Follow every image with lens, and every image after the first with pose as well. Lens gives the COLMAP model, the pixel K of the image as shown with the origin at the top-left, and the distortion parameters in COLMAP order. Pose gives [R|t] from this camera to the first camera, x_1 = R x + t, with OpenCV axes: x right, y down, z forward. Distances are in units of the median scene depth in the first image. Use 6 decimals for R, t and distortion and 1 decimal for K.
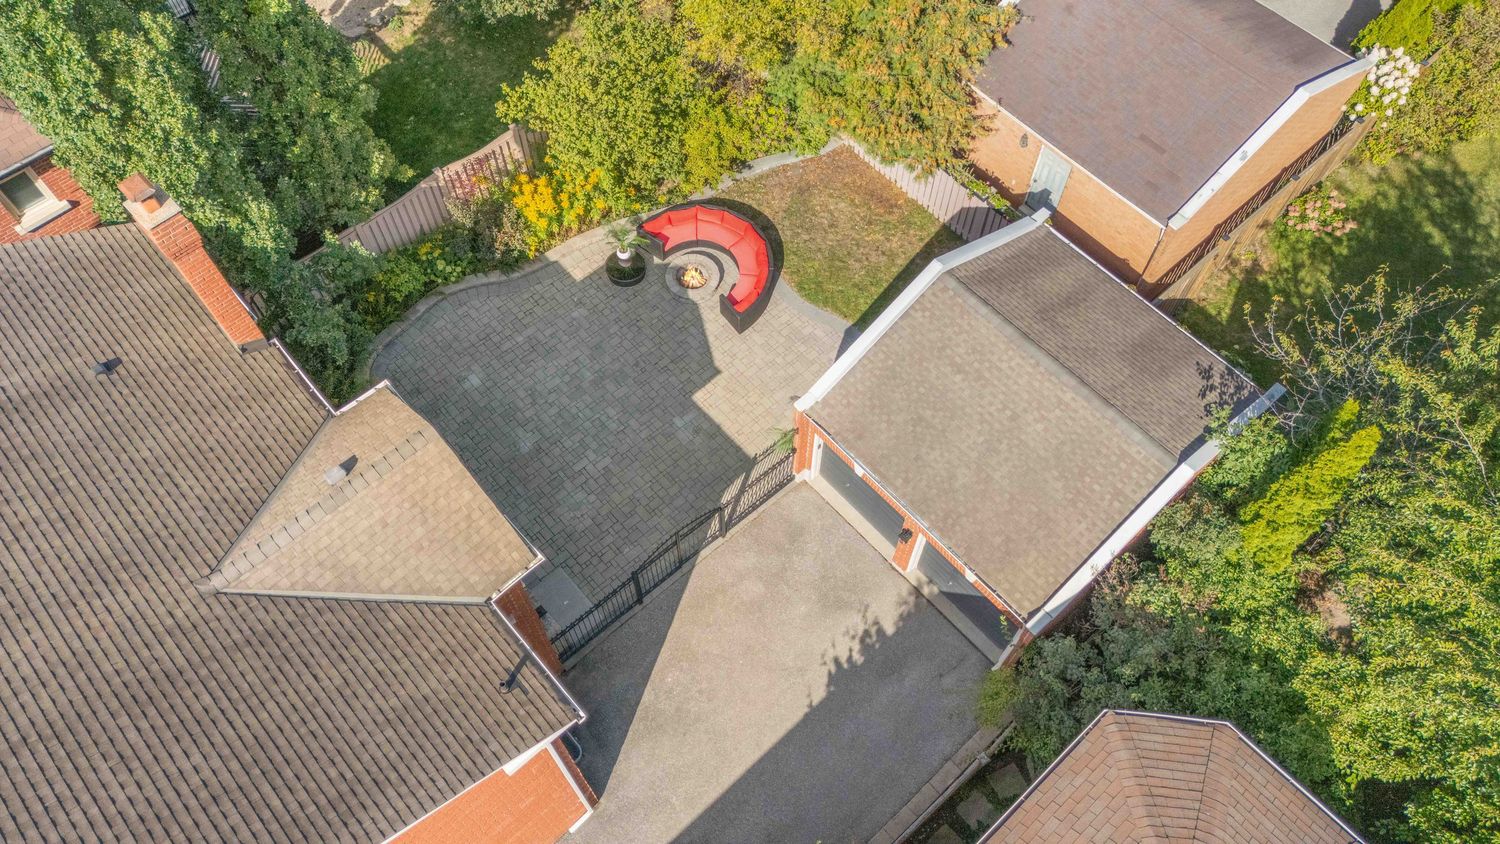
lens RADIAL K [[1100.8, 0, 752.3], [0, 1100.8, 420.7], [0, 0, 1]] dist [0.076862, -0.072708]
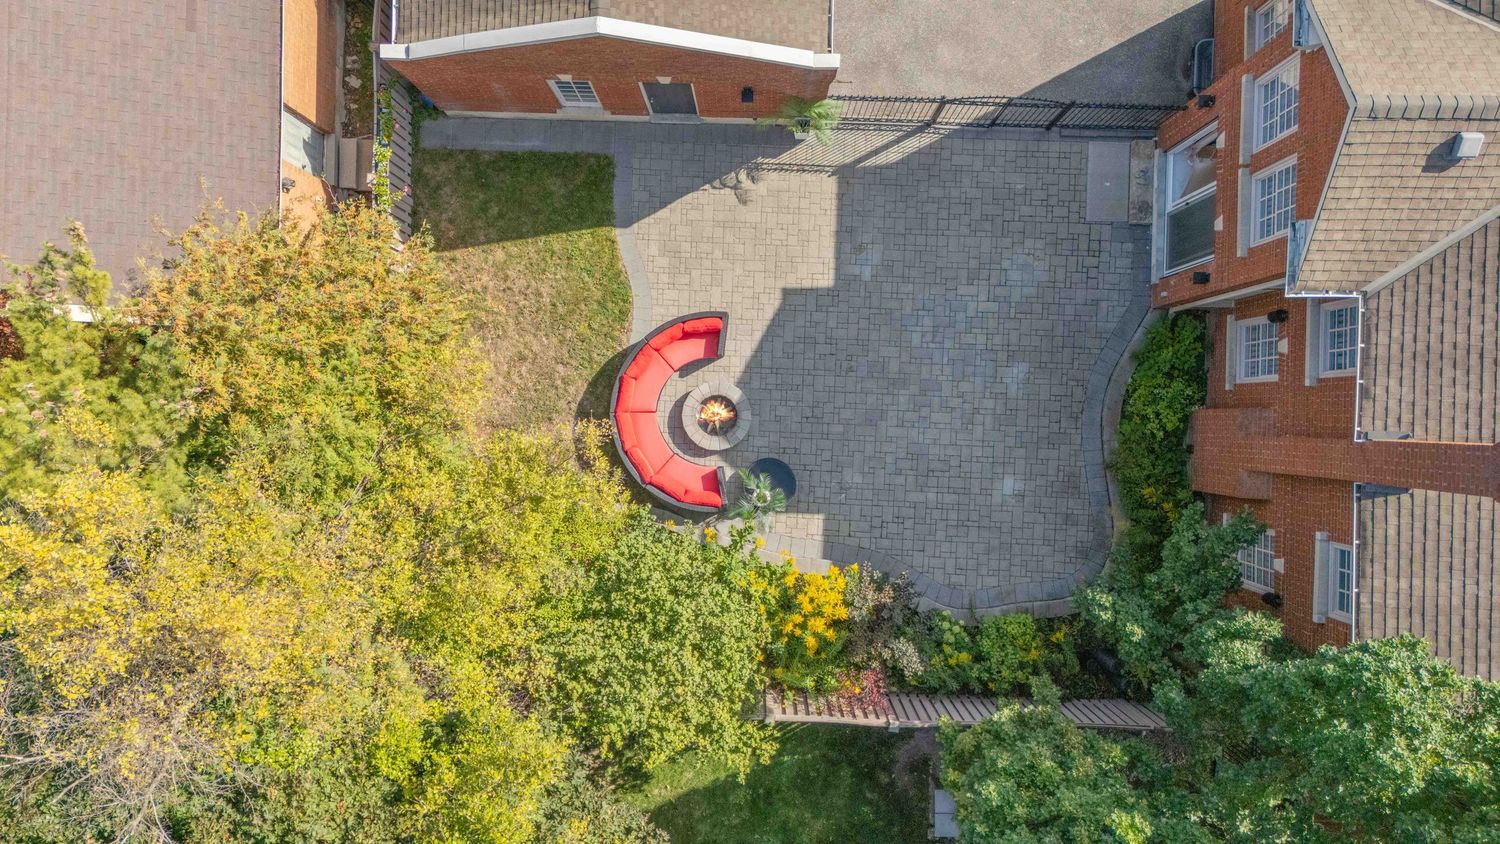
lens RADIAL K [[1102.4, 0, 752.5], [0, 1102.4, 420.9], [0, 0, 1]] dist [0.070721, -0.063236]
pose [[-0.730436, -0.682978, -0.002074, -0.092732], [0.597597, -0.640586, 0.482211, -0.620226], [-0.330668, 0.350984, 0.876053, 0.388461]]
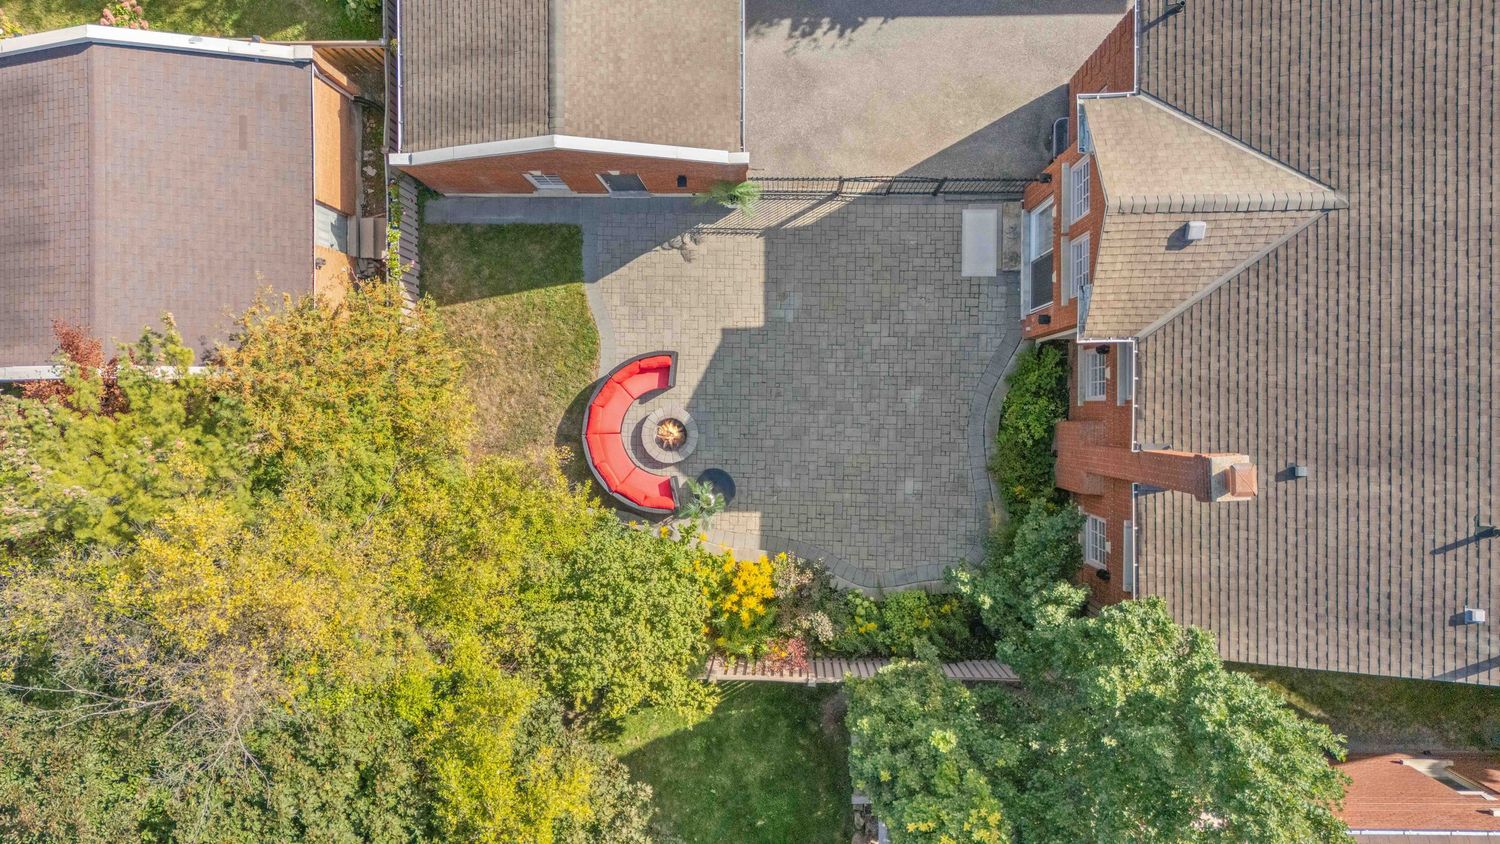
lens RADIAL K [[1100.8, 0, 752.3], [0, 1100.8, 420.7], [0, 0, 1]] dist [0.076862, -0.072708]
pose [[-0.745530, -0.666379, 0.011113, -0.138576], [0.594030, -0.656844, 0.464418, -0.658471], [-0.302179, 0.352839, 0.885546, 0.158571]]
